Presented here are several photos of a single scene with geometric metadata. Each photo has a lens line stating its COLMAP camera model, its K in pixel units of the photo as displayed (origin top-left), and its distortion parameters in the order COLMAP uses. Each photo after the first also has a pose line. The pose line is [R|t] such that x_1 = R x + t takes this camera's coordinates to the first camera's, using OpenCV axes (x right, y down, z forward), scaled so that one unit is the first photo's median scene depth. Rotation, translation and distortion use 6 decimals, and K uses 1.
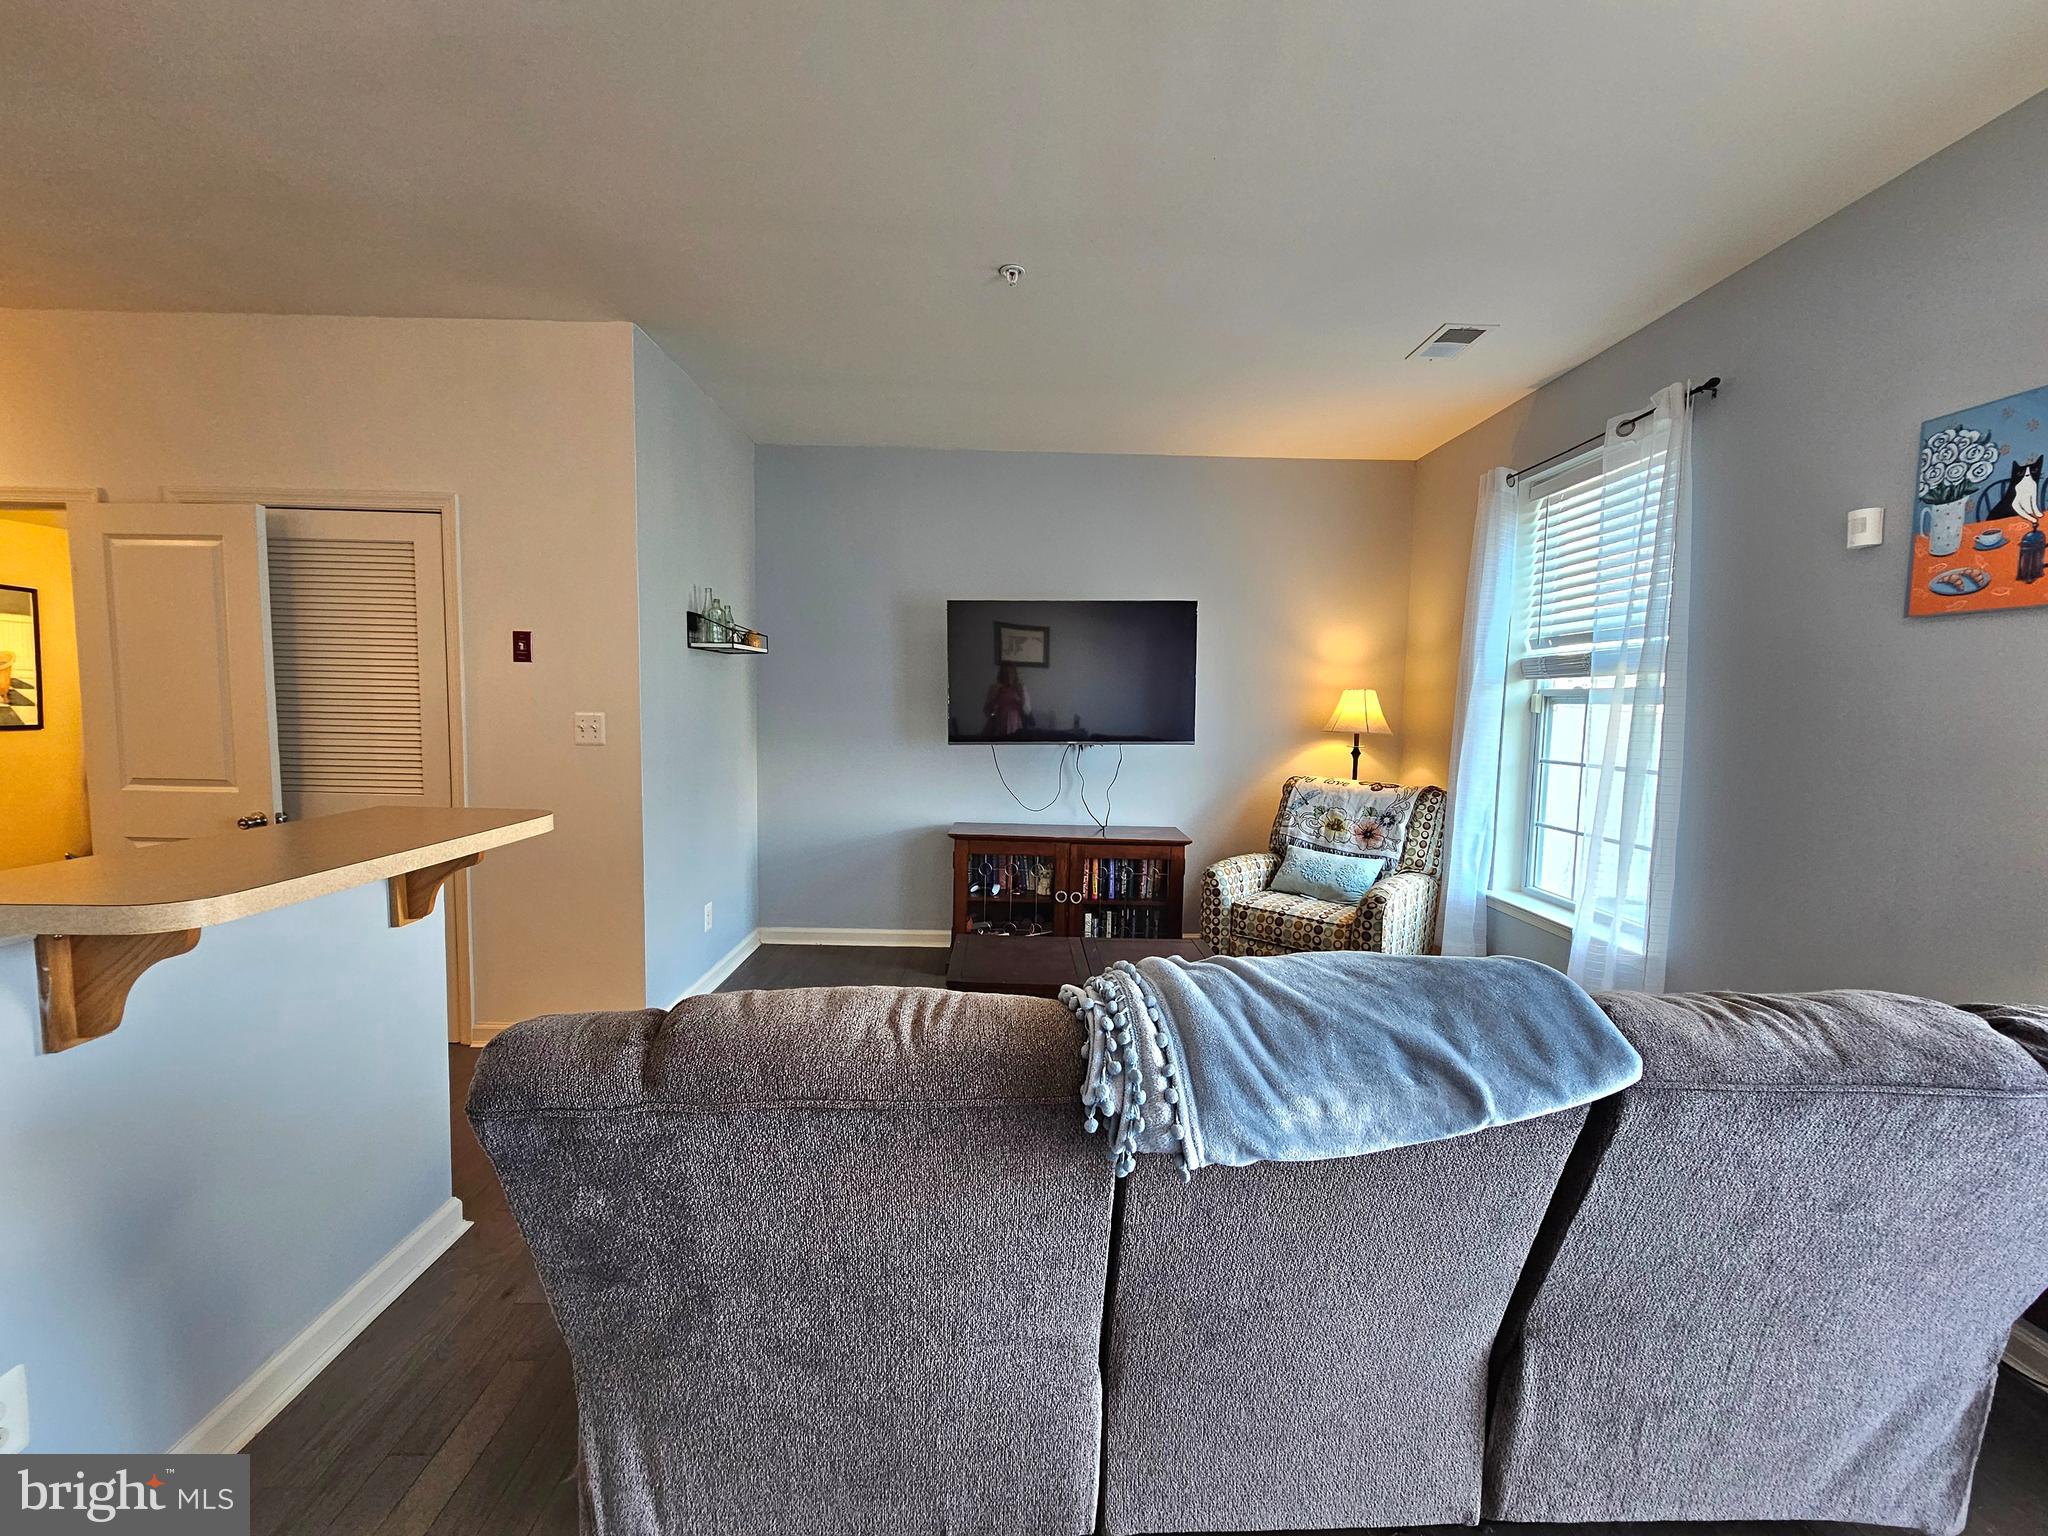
lens RADIAL K [[840.9, 0, 1022.0], [0, 840.9, 775.2], [0, 0, 1]] dist [-0.003226, 0.002420]
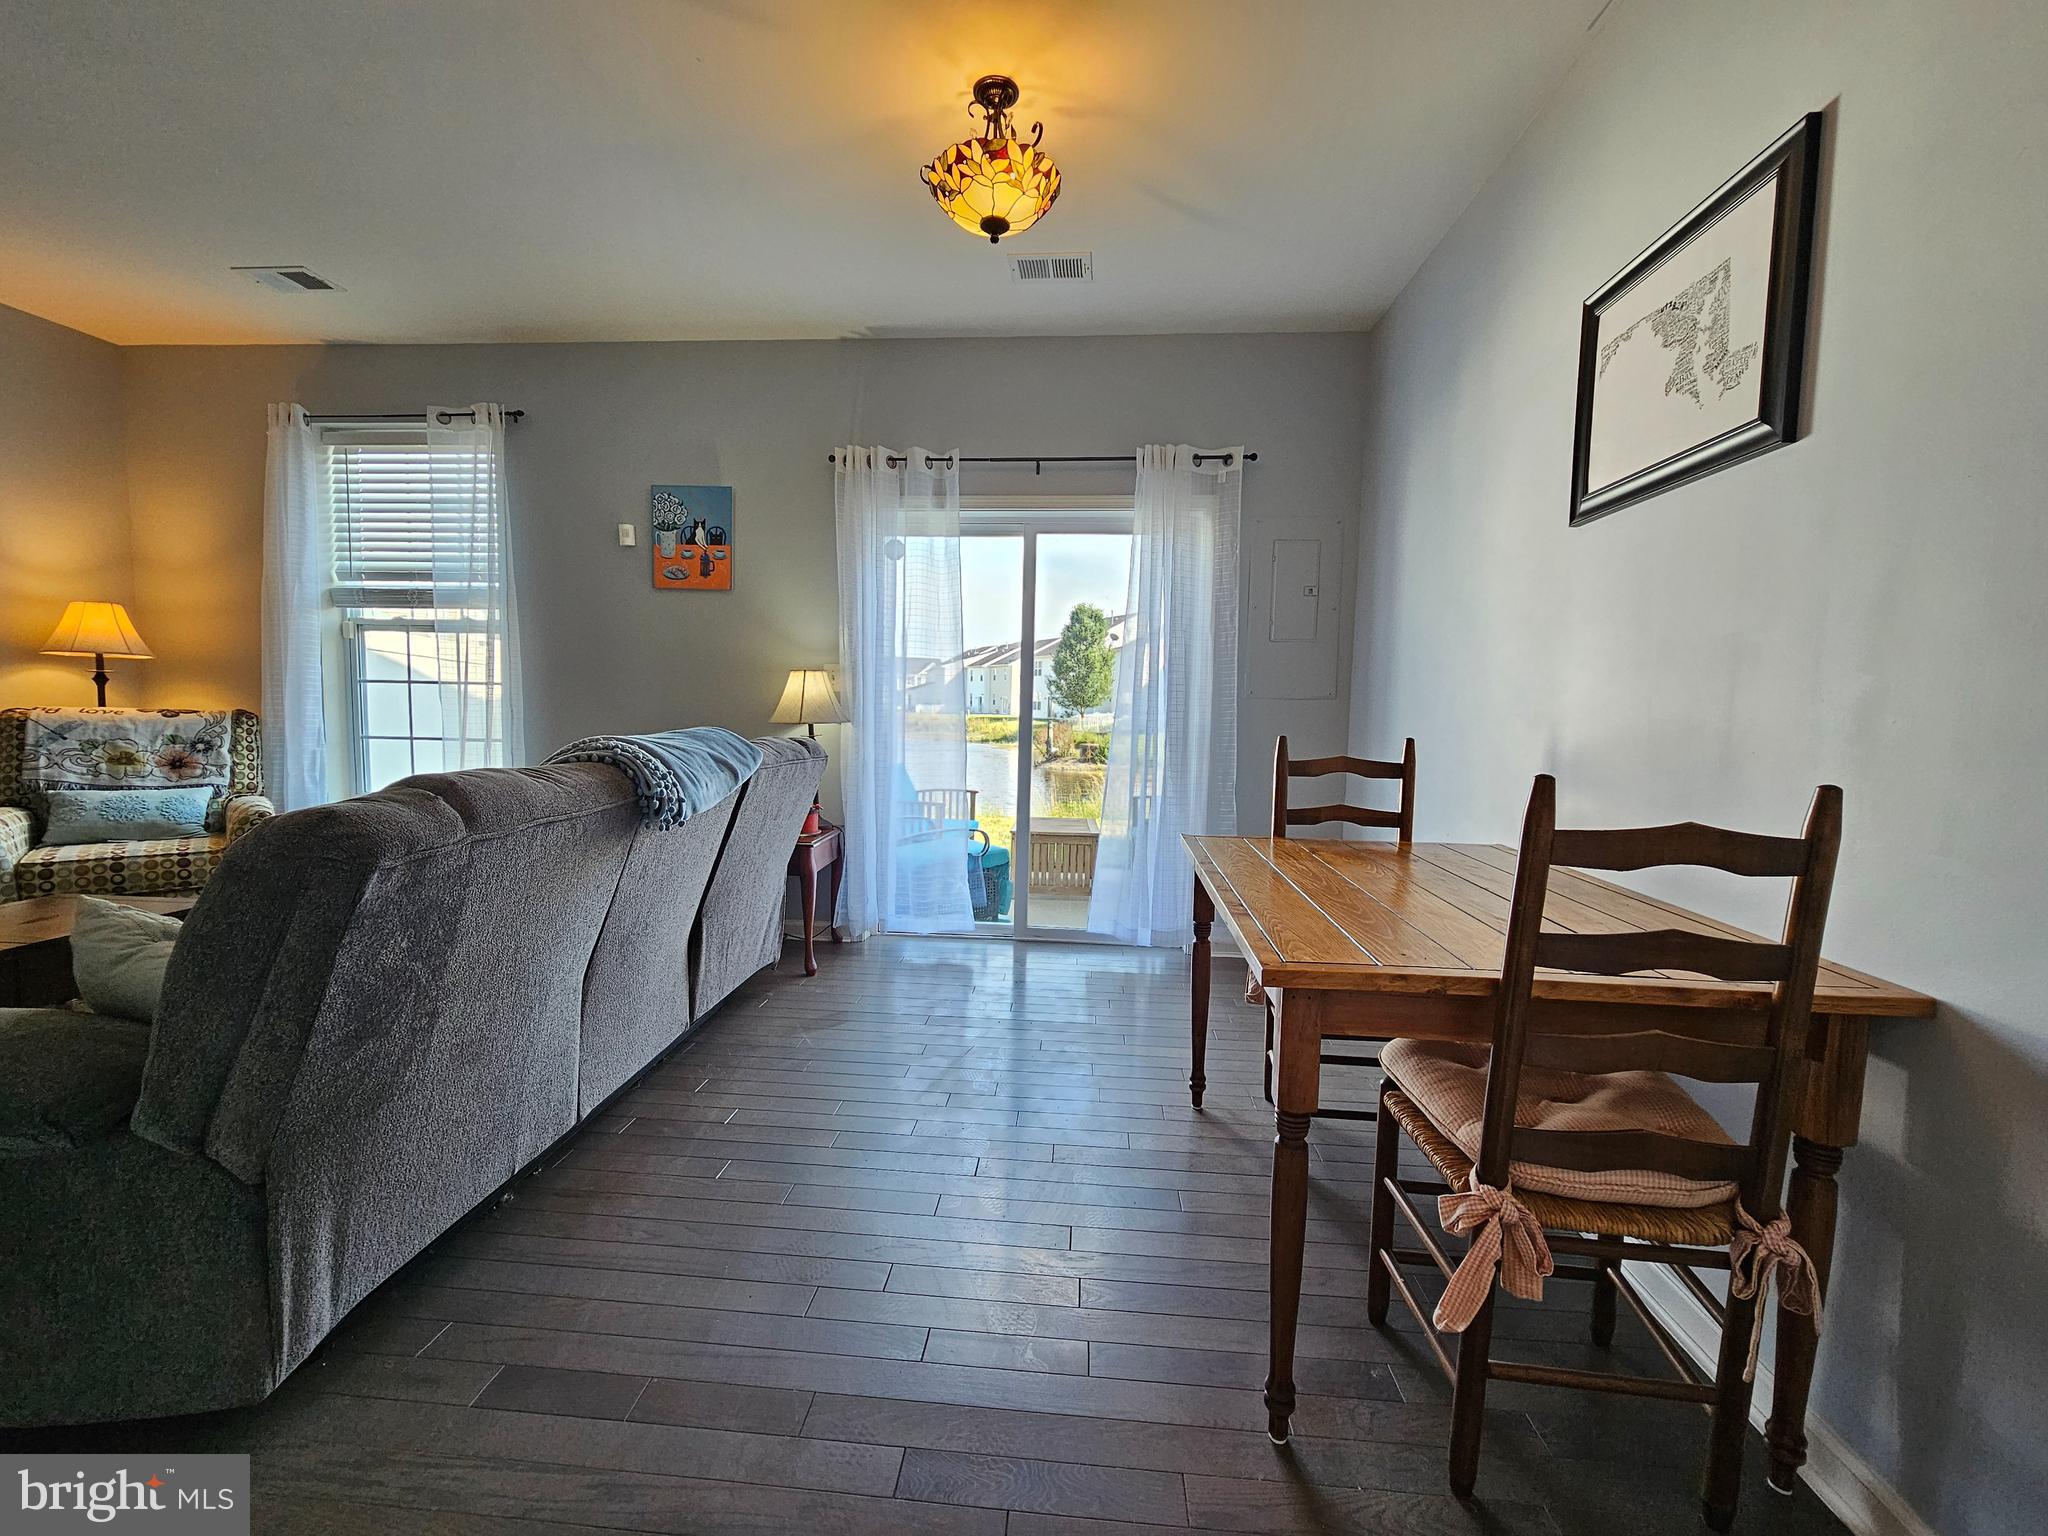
lens RADIAL K [[840.9, 0, 1044.2], [0, 840.9, 771.1], [0, 0, 1]] dist [-0.003226, 0.002420]
pose [[0.076938, -0.096084, 0.992395, -0.449404], [0.065321, 0.993693, 0.091146, 0.060590], [-0.994894, 0.057812, 0.082729, -0.006636]]
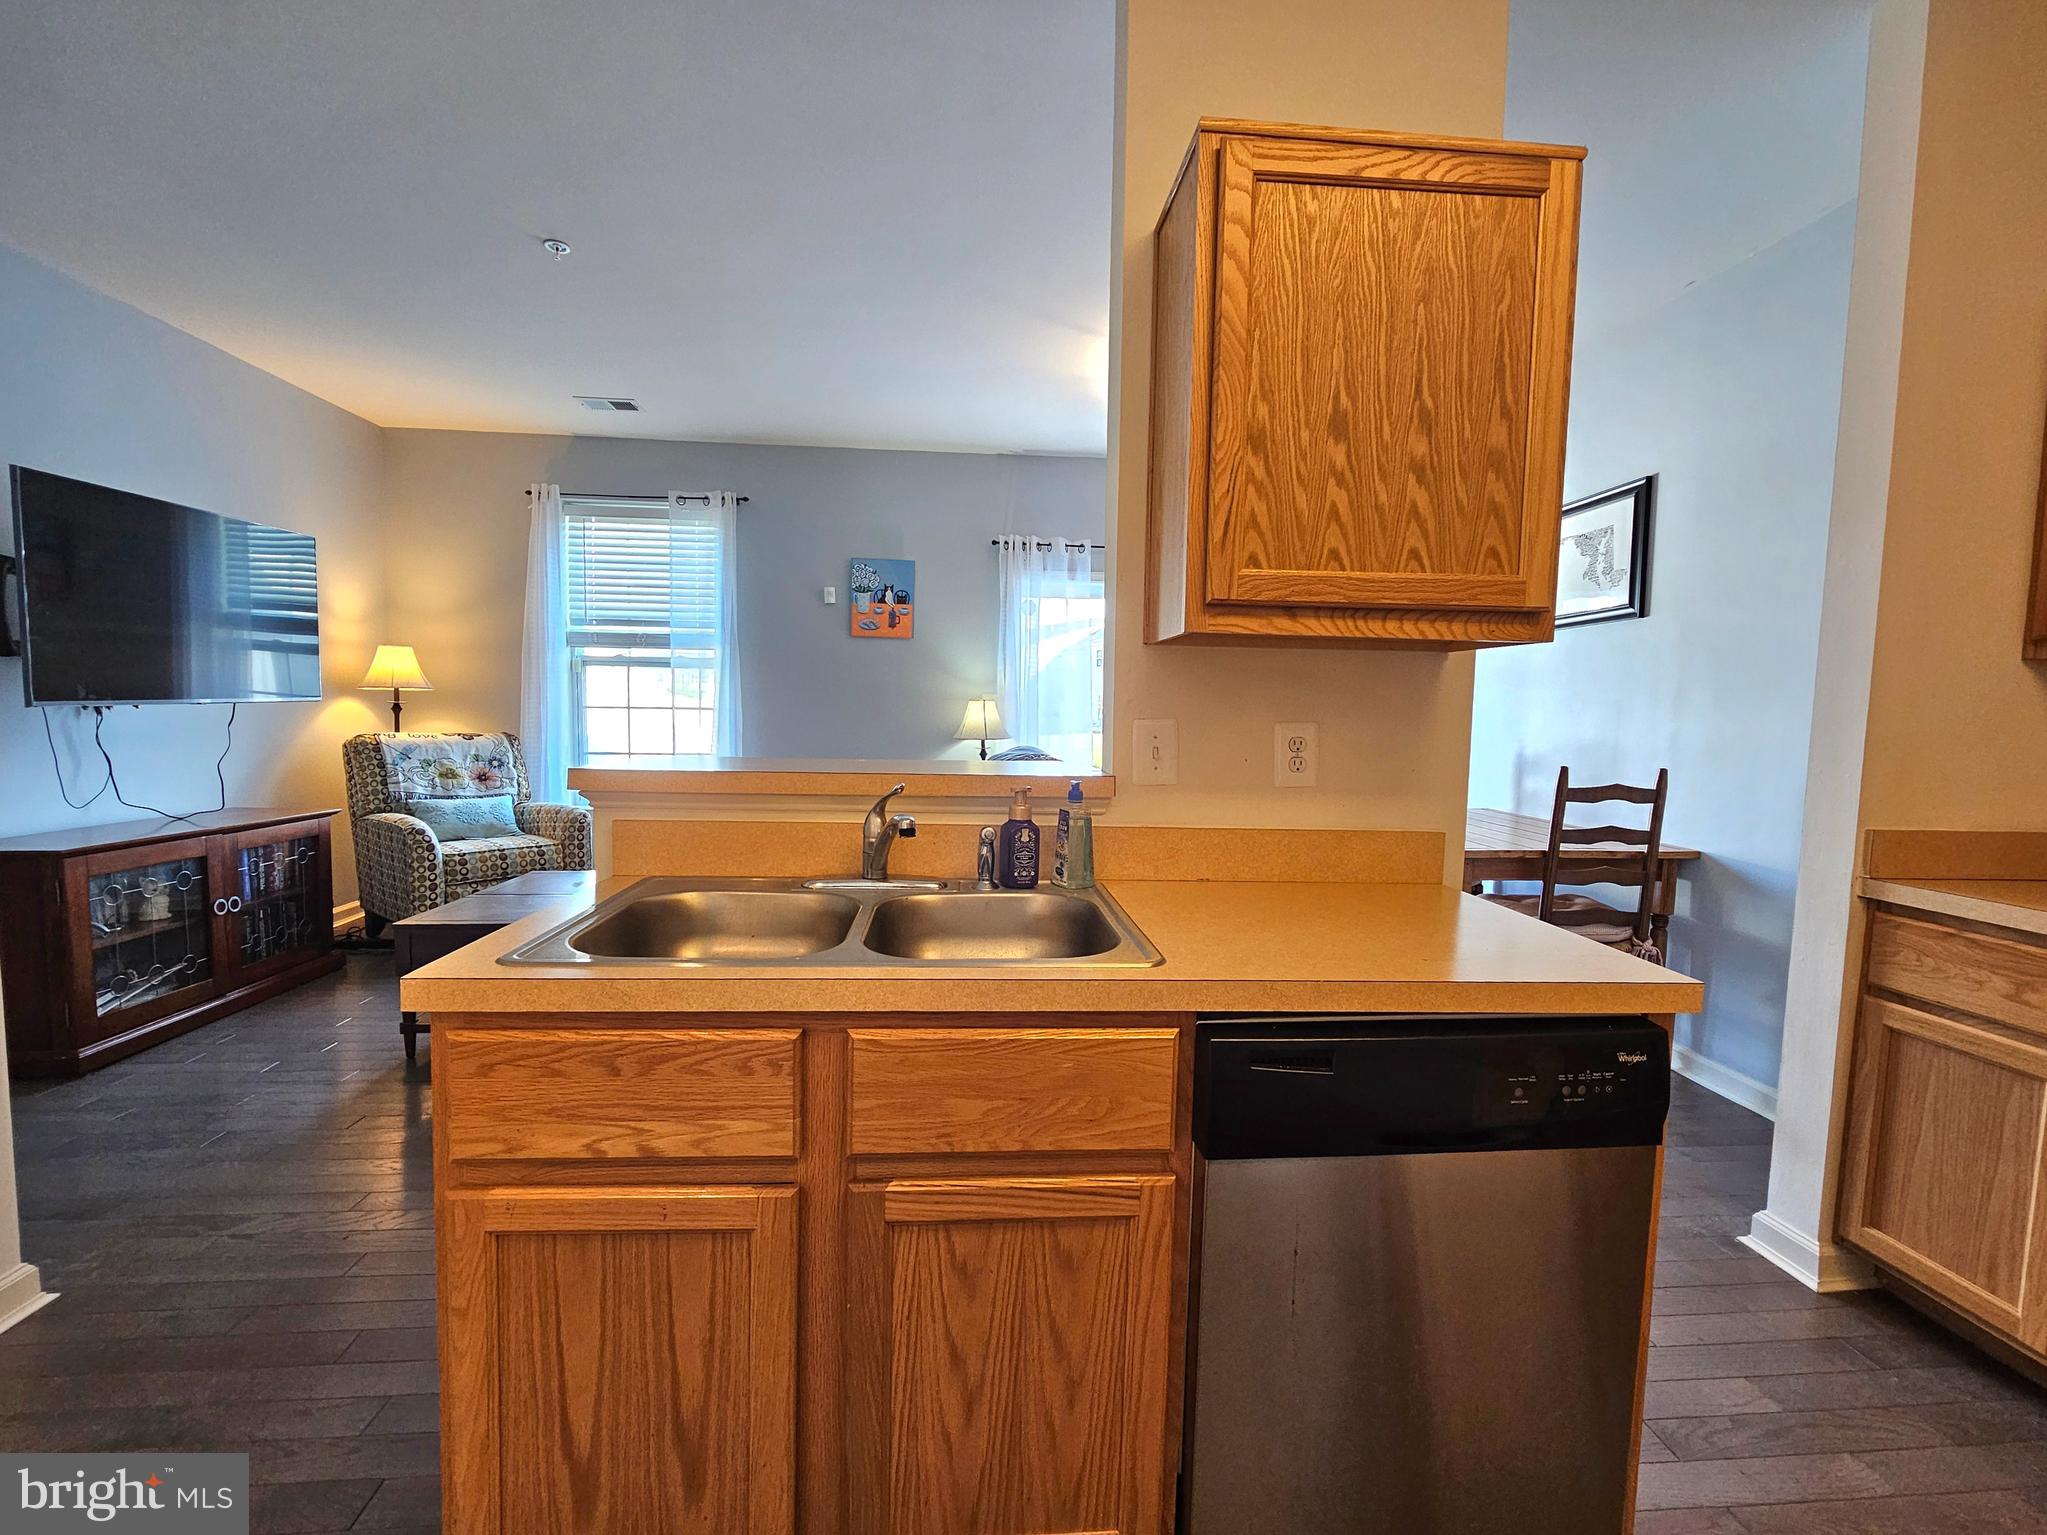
lens RADIAL K [[840.5, 0, 1062.2], [0, 840.5, 777.9], [0, 0, 1]] dist [-0.003226, 0.002420]
pose [[-0.092698, -0.102601, 0.990394, -0.836215], [0.067510, 0.991740, 0.109059, 0.000309], [-0.993403, 0.076971, -0.085006, 0.347553]]
